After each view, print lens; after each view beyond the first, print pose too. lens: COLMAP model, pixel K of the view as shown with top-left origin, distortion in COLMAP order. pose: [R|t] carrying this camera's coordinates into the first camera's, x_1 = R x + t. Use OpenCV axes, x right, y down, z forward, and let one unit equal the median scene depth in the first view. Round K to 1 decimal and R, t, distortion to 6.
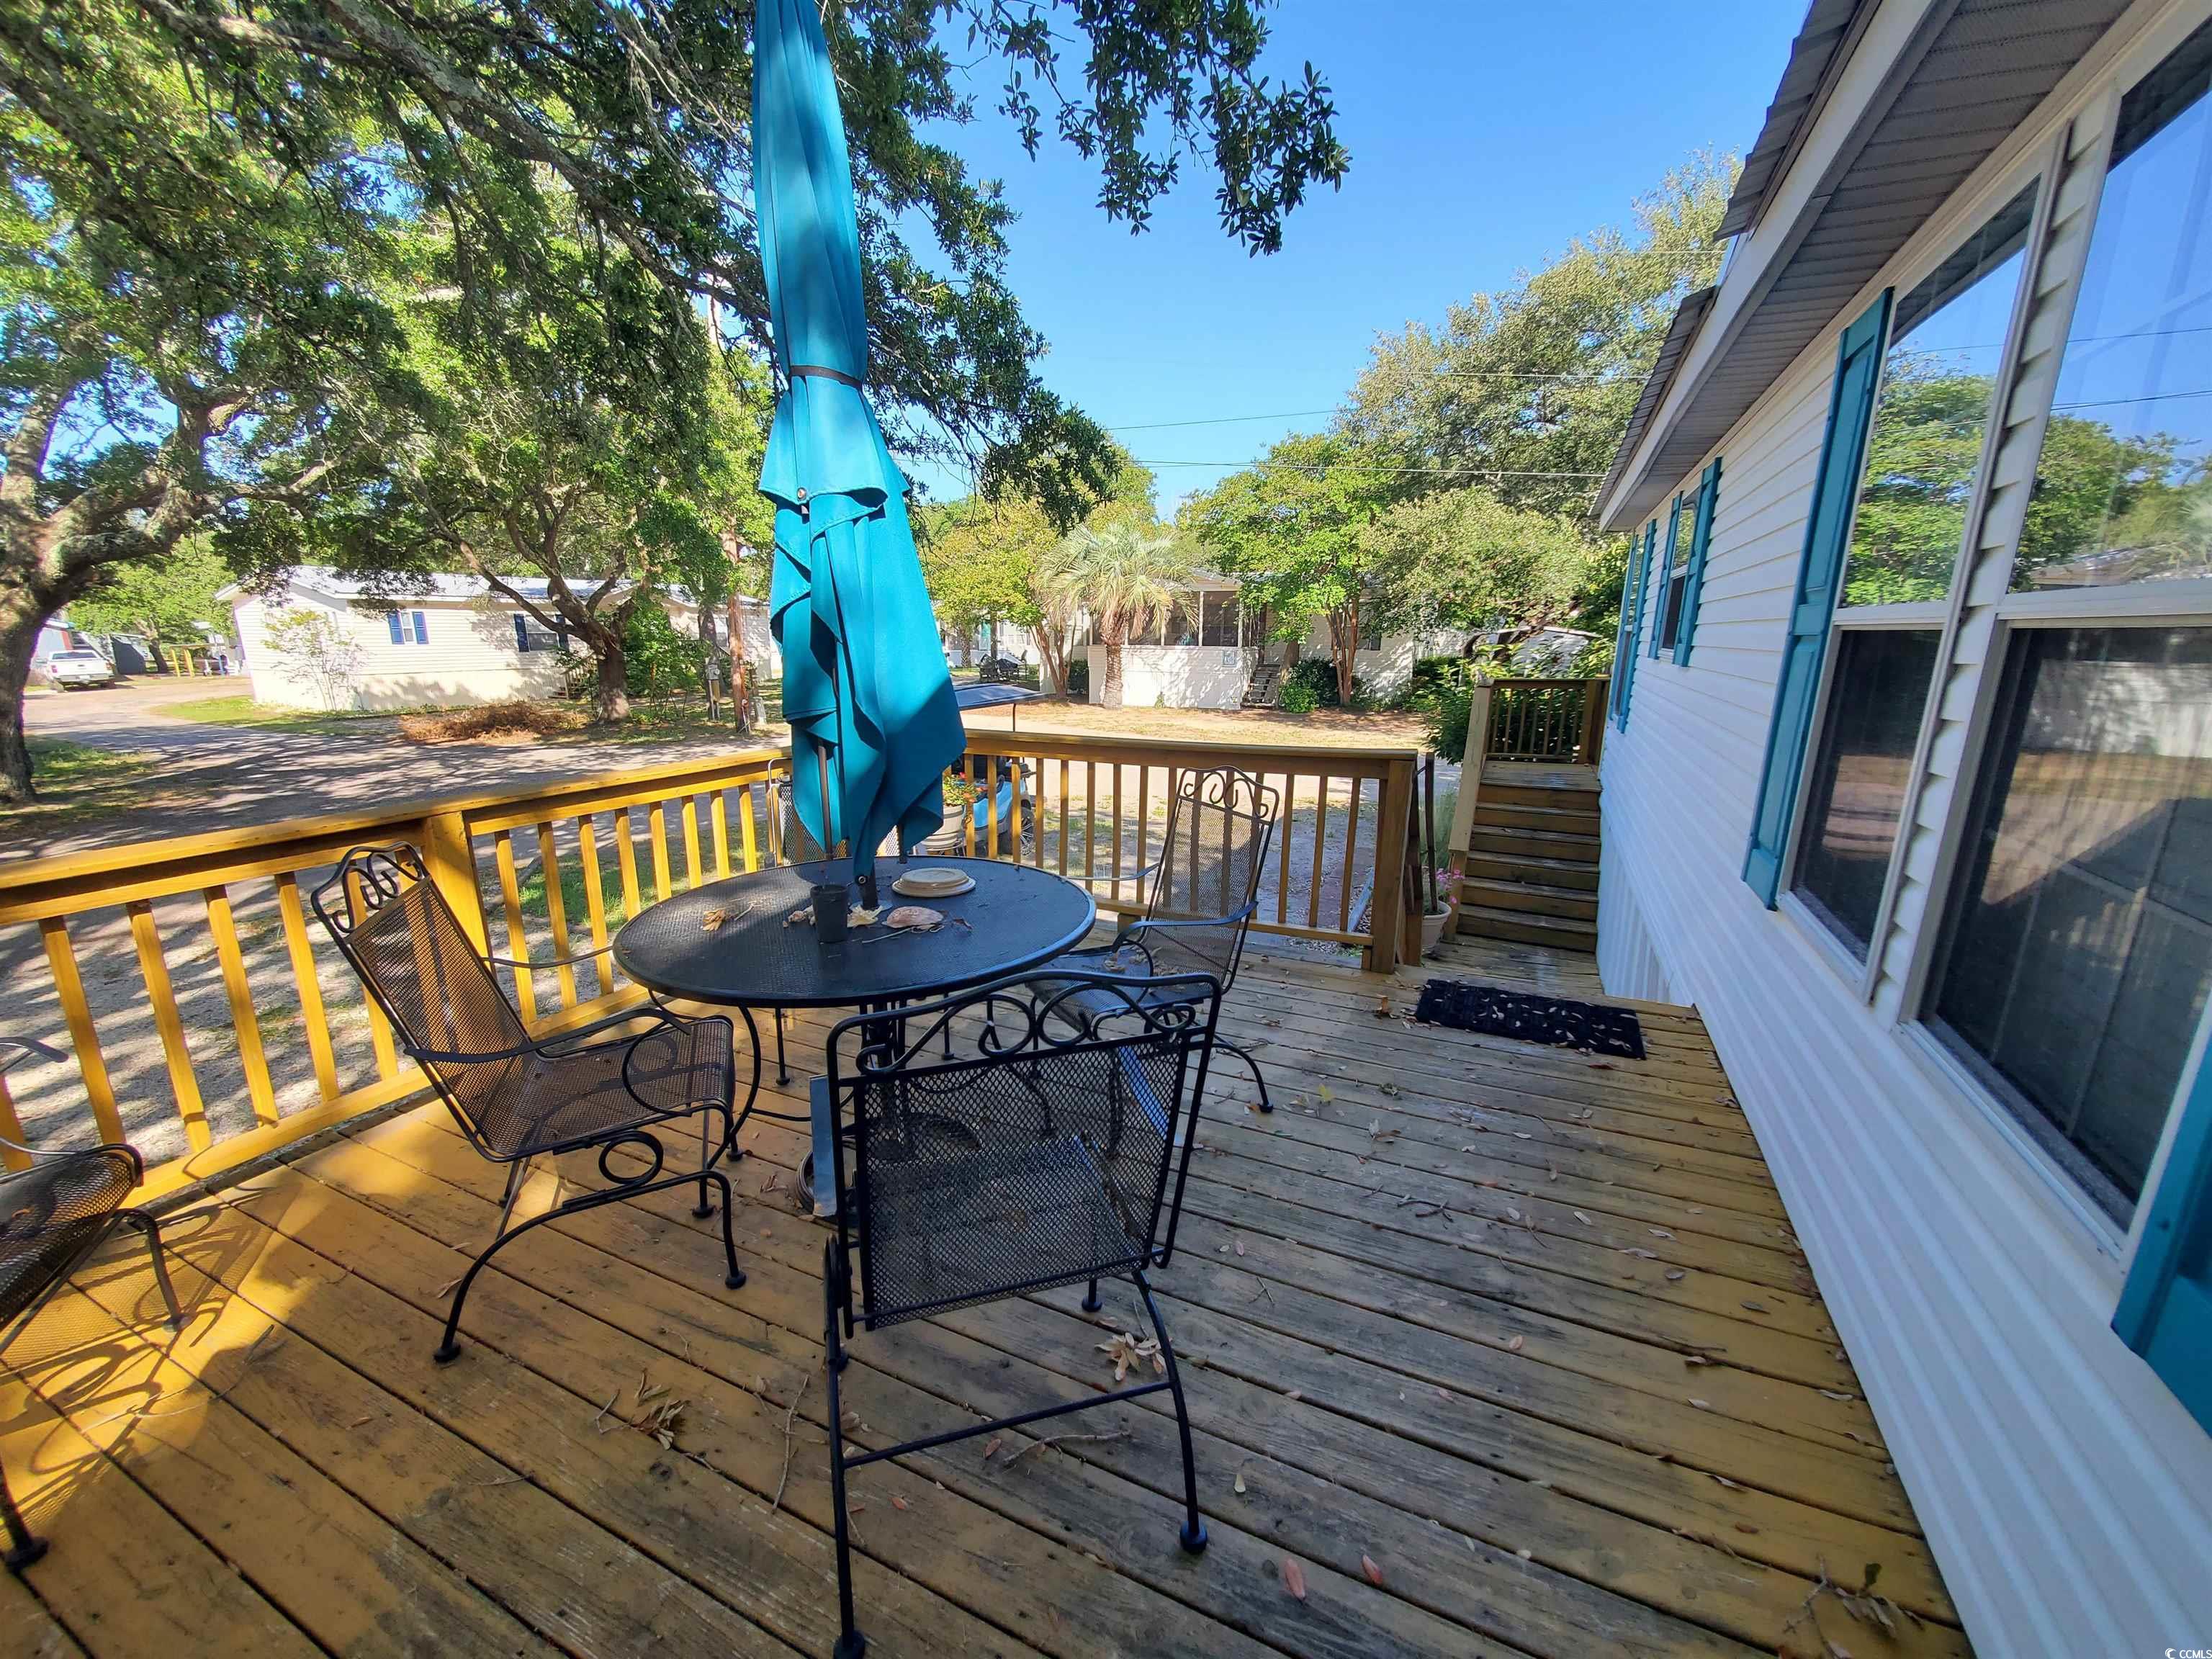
lens RADIAL K [[884.7, 0, 1104.0], [0, 884.7, 844.5], [0, 0, 1]] dist [-0.015765, 0.000238]
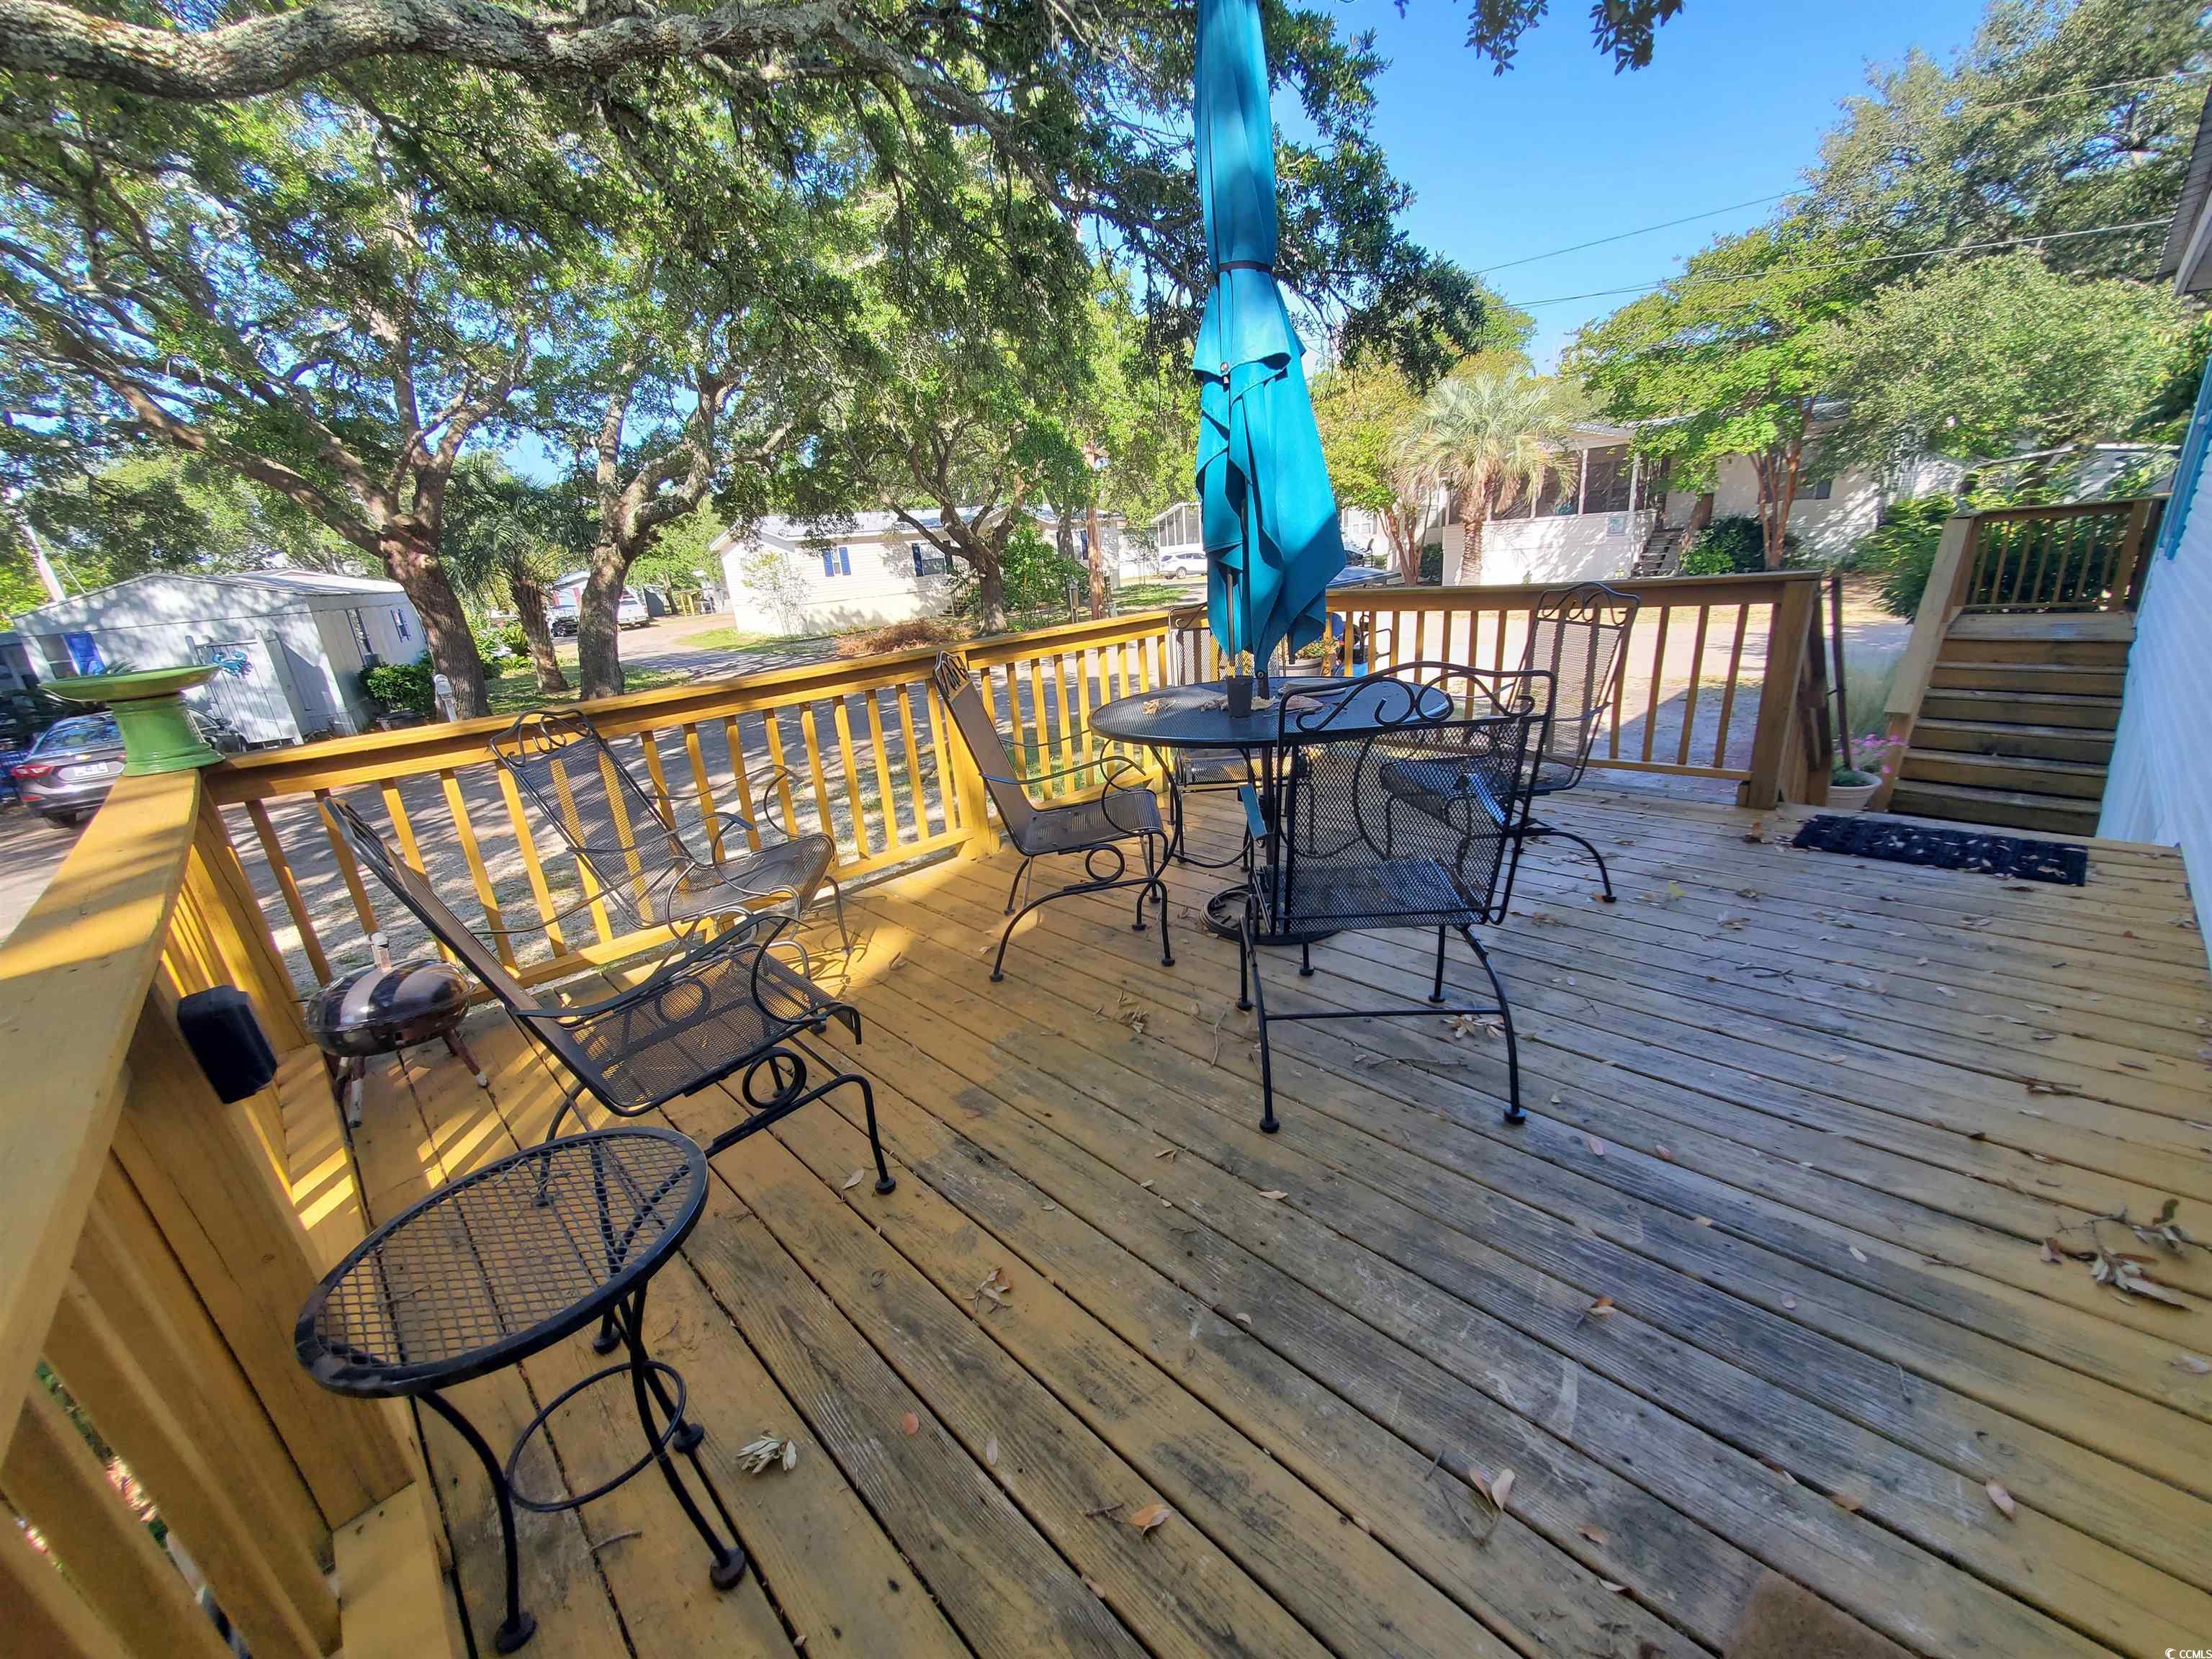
lens RADIAL K [[883.3, 0, 1104.1], [0, 883.3, 845.2], [0, 0, 1]] dist [-0.002829, -0.004474]
pose [[0.930593, 0.036022, -0.364279, -0.001686], [0.002793, 0.994419, 0.105468, 0.047341], [0.366046, -0.099165, 0.925298, -0.097641]]
